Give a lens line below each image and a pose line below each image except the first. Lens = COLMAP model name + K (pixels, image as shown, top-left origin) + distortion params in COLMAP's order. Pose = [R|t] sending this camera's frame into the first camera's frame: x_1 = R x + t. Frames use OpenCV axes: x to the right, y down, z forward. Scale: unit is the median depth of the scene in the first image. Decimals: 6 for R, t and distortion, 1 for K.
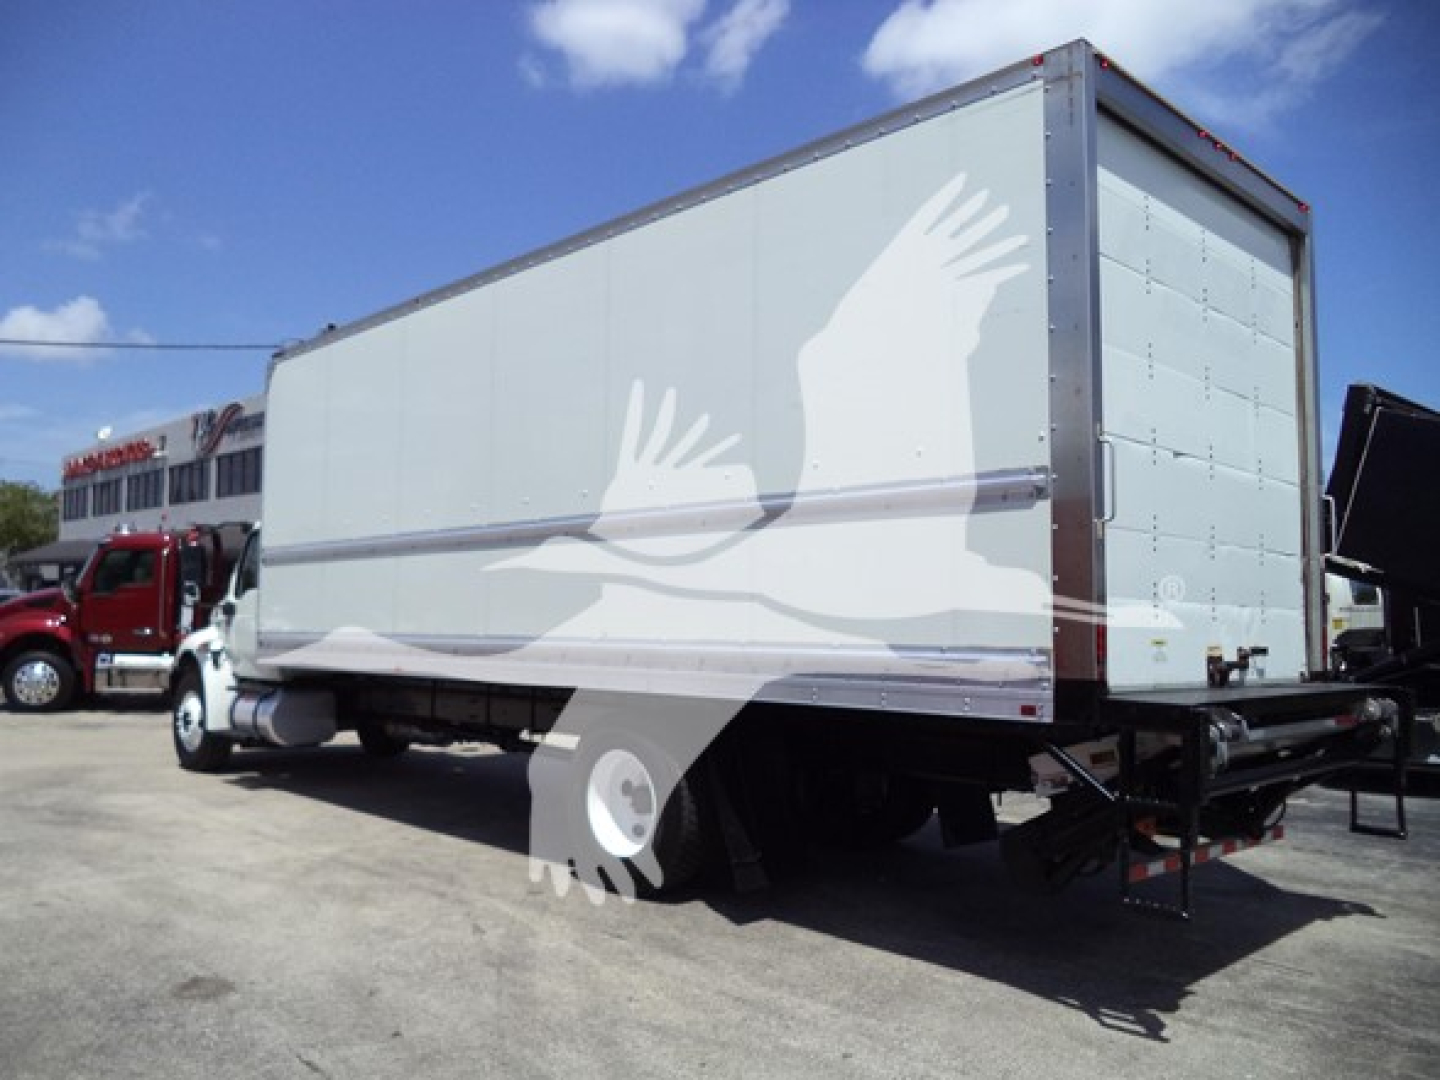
lens RADIAL K [[1156.9, 0, 731.1], [0, 1156.9, 549.3], [0, 0, 1]] dist [-0.037115, 0.008051]
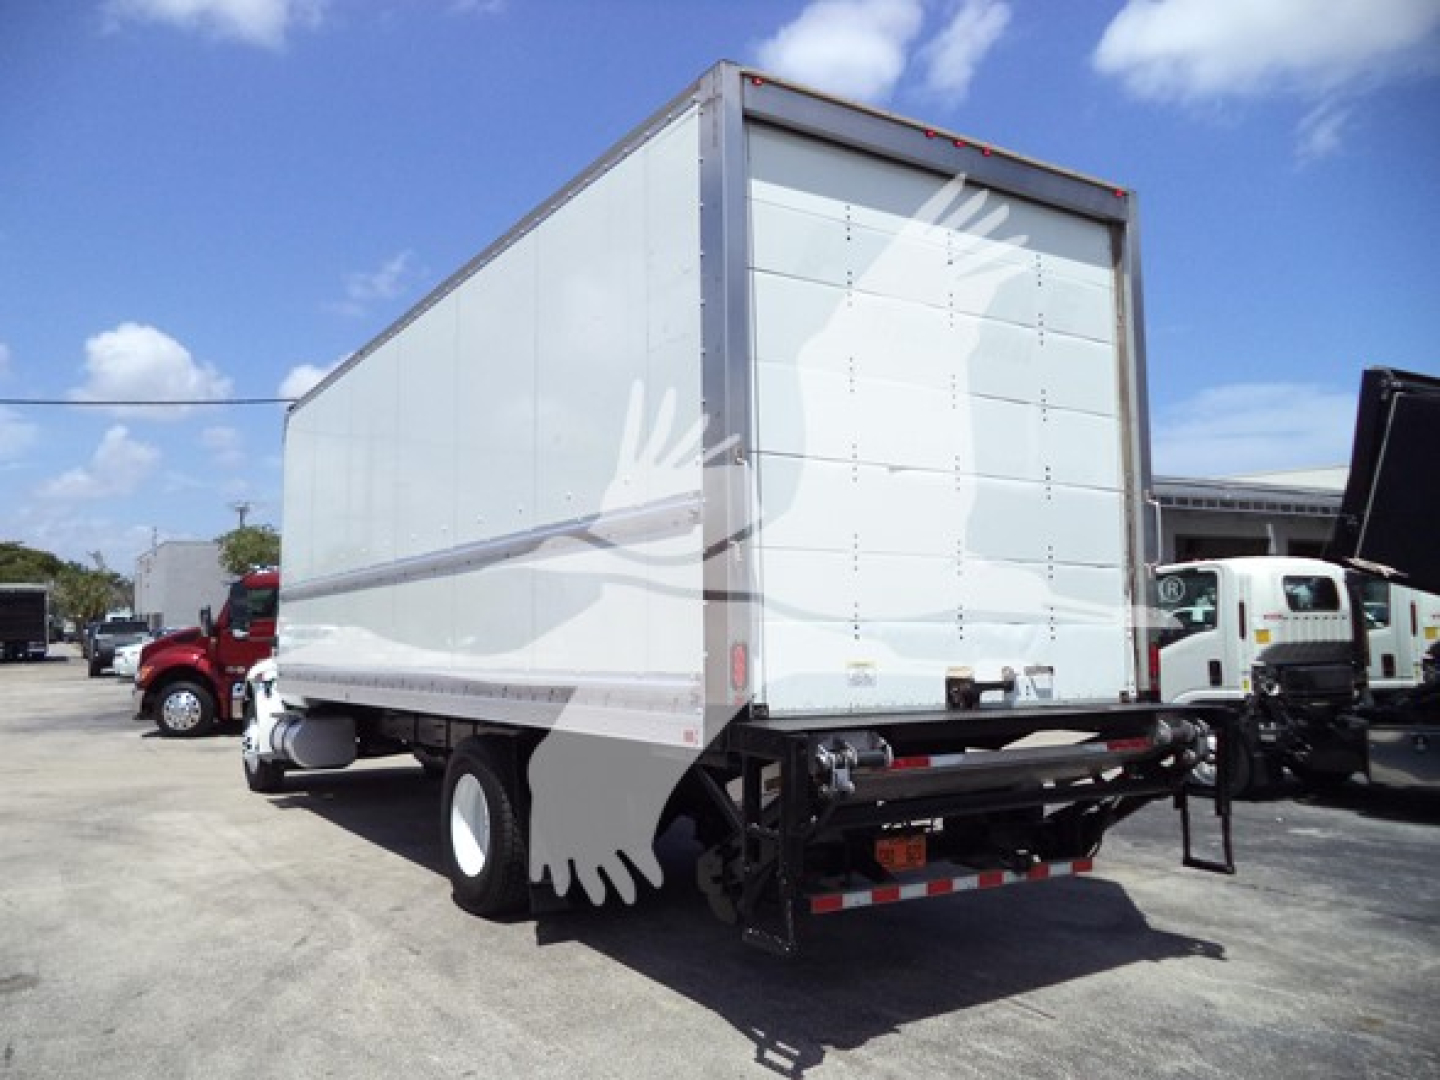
lens RADIAL K [[1156.9, 0, 750.0], [0, 1156.9, 539.7], [0, 0, 1]] dist [-0.037115, 0.008051]
pose [[0.981181, -0.037477, -0.189419, 0.385334], [0.032804, 0.999077, -0.027748, -0.000029], [0.190284, 0.021012, 0.981504, 0.023206]]
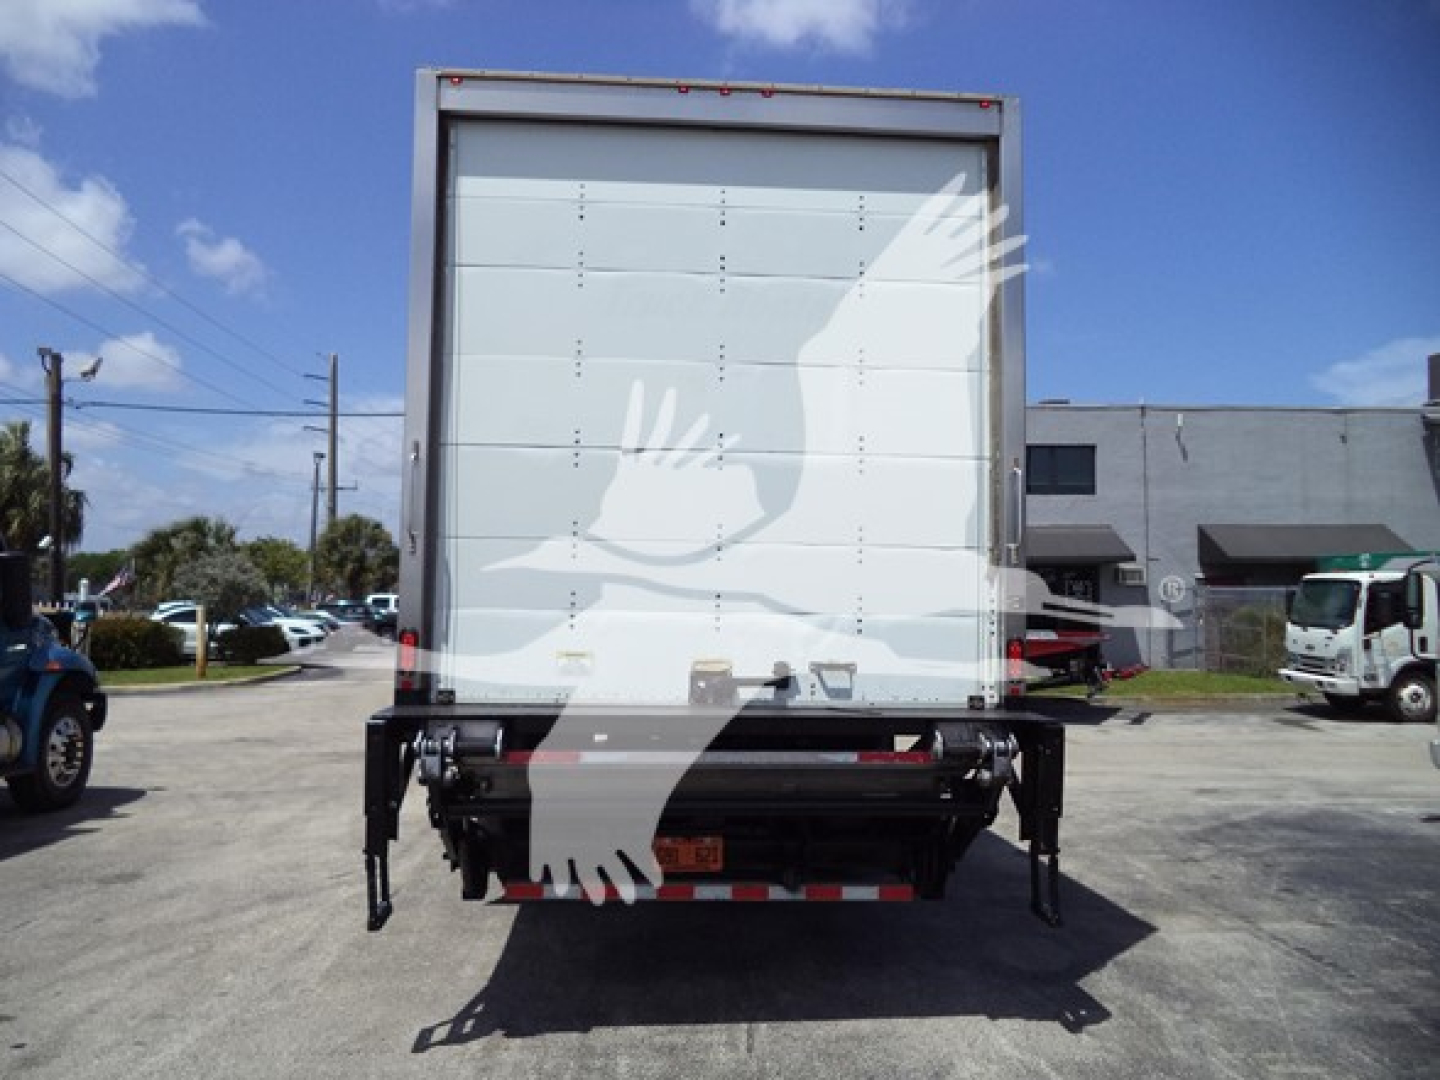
lens RADIAL K [[1156.9, 0, 730.9], [0, 1156.9, 546.9], [0, 0, 1]] dist [-0.037115, 0.008051]
pose [[0.773262, -0.046874, -0.632352, 0.883740], [0.041584, 0.998866, -0.023192, 0.016283], [0.632722, -0.008362, 0.774334, 0.284012]]
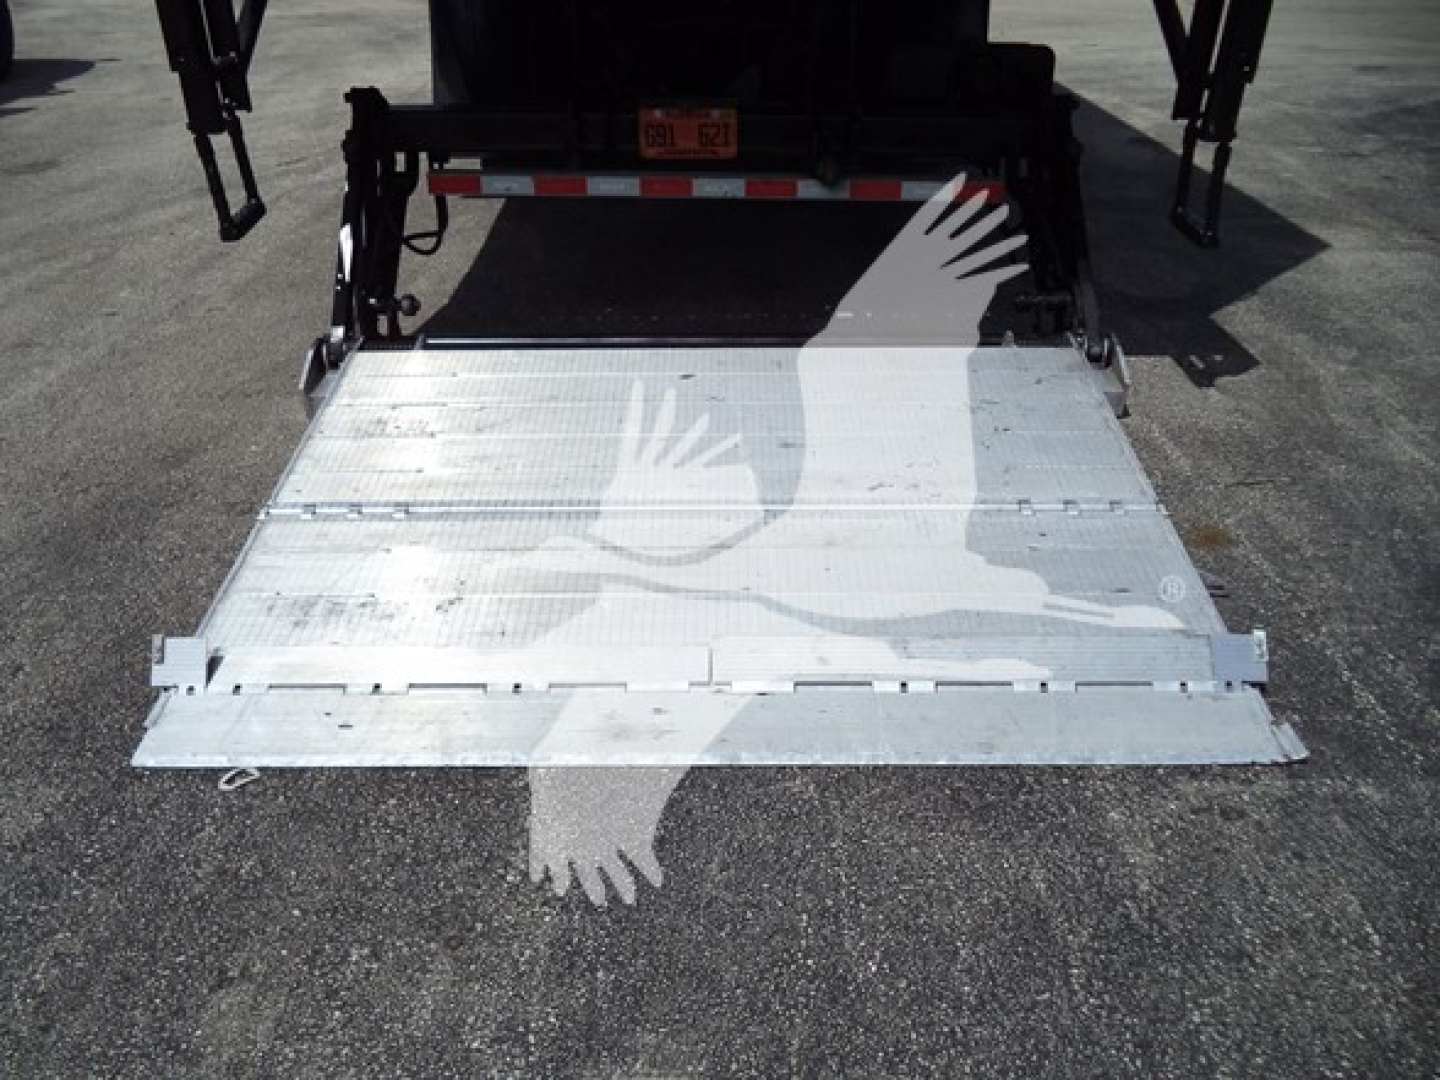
lens RADIAL K [[1156.9, 0, 725.2], [0, 1156.9, 539.7], [0, 0, 1]] dist [-0.037115, 0.008051]
pose [[0.734137, 0.336428, -0.589796, 0.756848], [0.047248, 0.841206, 0.538647, 0.074543], [0.677355, -0.423307, 0.601665, 0.474472]]
